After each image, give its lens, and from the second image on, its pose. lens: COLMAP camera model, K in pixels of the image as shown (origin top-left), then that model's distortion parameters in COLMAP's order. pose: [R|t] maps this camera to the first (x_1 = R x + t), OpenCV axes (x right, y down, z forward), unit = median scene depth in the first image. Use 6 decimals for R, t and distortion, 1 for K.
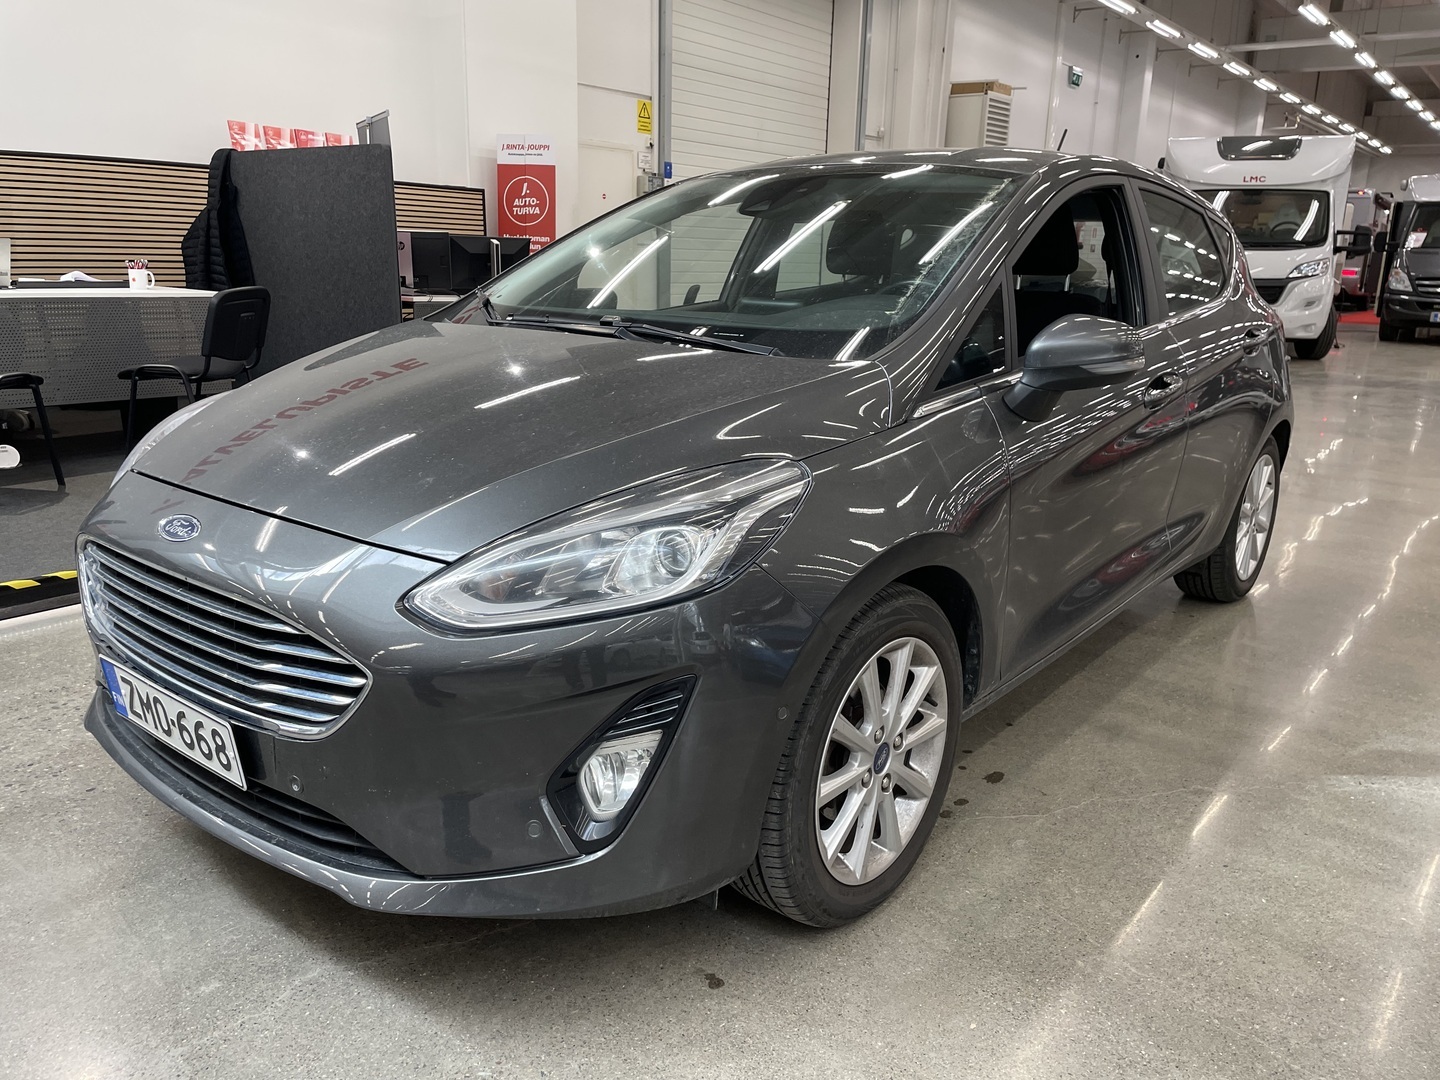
lens RADIAL K [[1089.8, 0, 724.6], [0, 1089.8, 544.5], [0, 0, 1]] dist [0.041101, -0.004006]
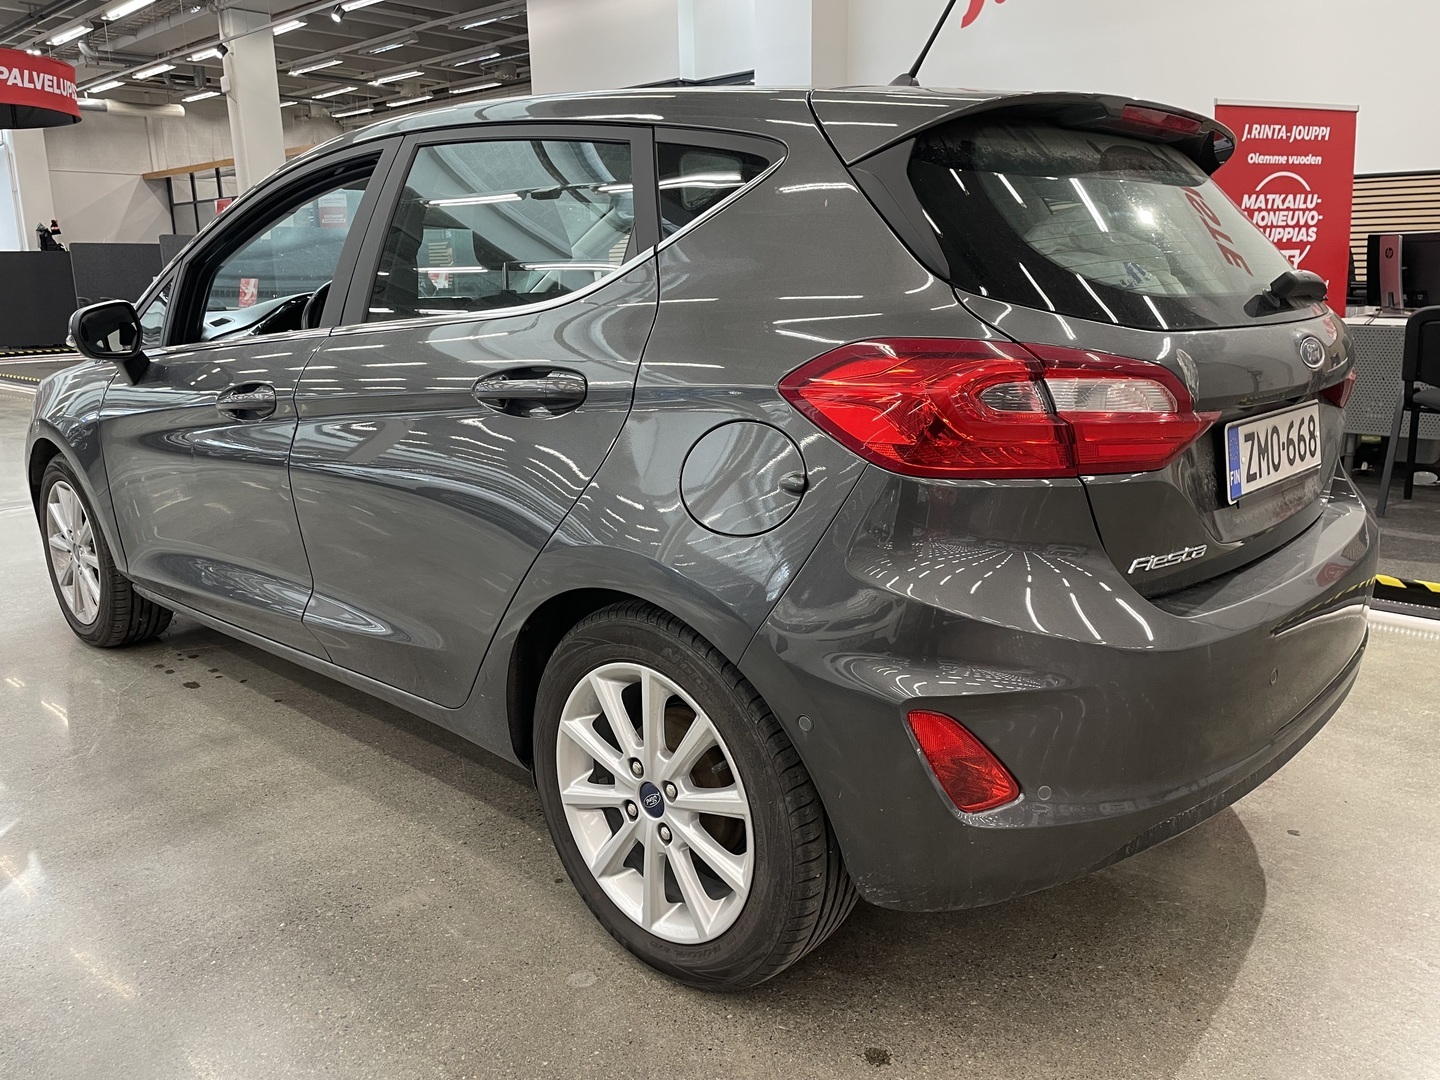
lens RADIAL K [[1089.8, 0, 725.7], [0, 1089.8, 535.6], [0, 0, 1]] dist [0.041101, -0.004006]
pose [[-0.097345, 0.178294, -0.979150, 1.192585], [-0.226637, 0.954004, 0.196247, -0.286826], [0.969102, 0.241015, -0.052459, 1.391773]]
